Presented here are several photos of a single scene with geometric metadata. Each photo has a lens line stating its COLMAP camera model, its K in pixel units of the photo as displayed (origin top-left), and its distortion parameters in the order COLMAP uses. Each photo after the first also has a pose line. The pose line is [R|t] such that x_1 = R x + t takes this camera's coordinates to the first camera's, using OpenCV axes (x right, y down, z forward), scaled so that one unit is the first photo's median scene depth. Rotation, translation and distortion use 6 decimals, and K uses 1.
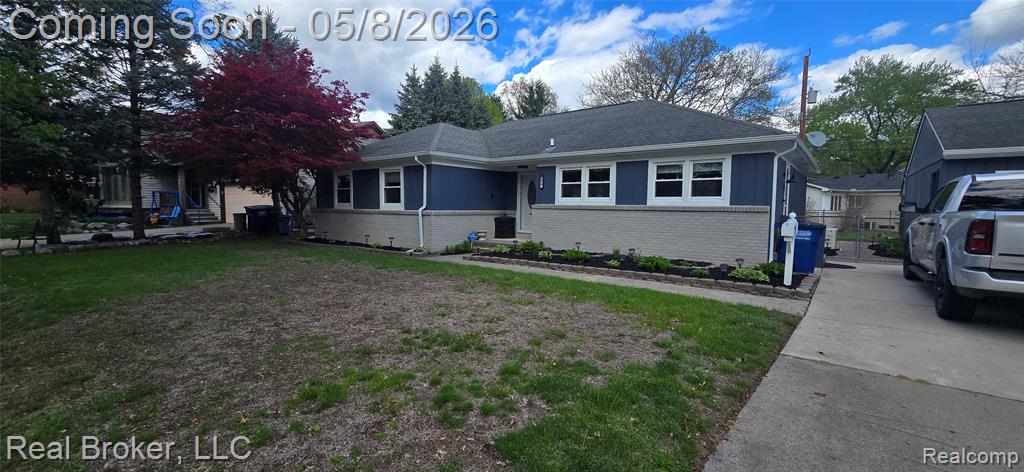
lens RADIAL K [[417.3, 0, 504.6], [0, 417.3, 233.0], [0, 0, 1]] dist [-0.000580, -0.000698]
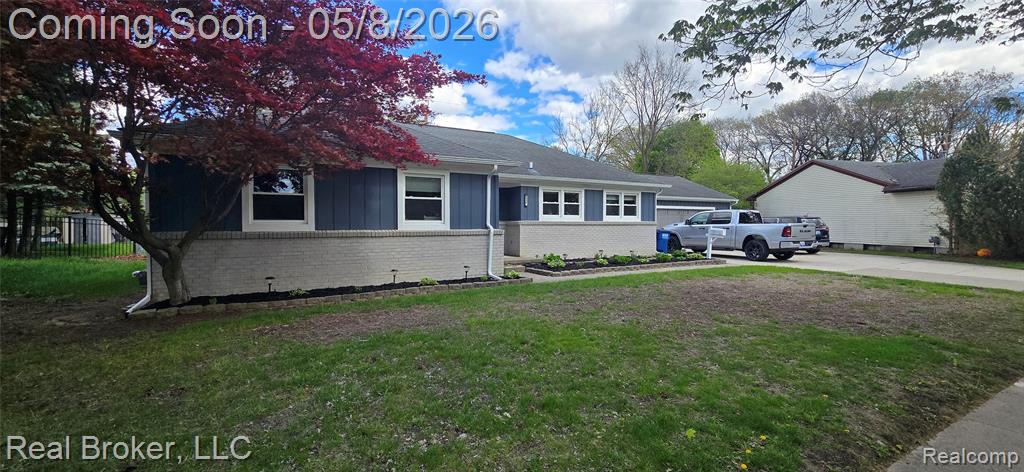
lens RADIAL K [[417.3, 0, 505.3], [0, 417.3, 228.0], [0, 0, 1]] dist [-0.000580, -0.000698]
pose [[0.375078, -0.022571, 0.926718, -1.002666], [0.061499, 0.998107, -0.000581, -0.056309], [-0.924951, 0.057210, 0.375756, 0.687962]]
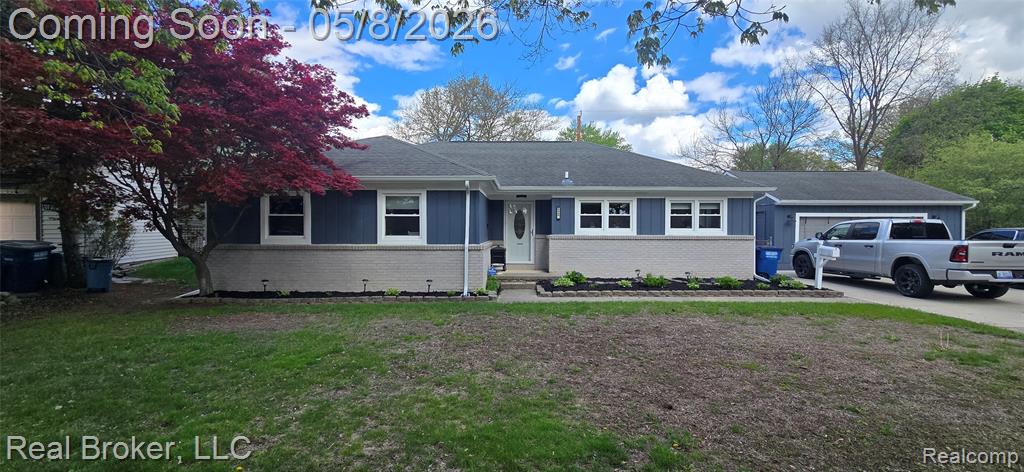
lens RADIAL K [[417.3, 0, 505.6], [0, 417.3, 240.4], [0, 0, 1]] dist [-0.000580, -0.000698]
pose [[0.777874, -0.024112, 0.627957, -0.694211], [0.046192, 0.998754, -0.018870, -0.044489], [-0.626720, 0.043685, 0.778019, 0.311063]]
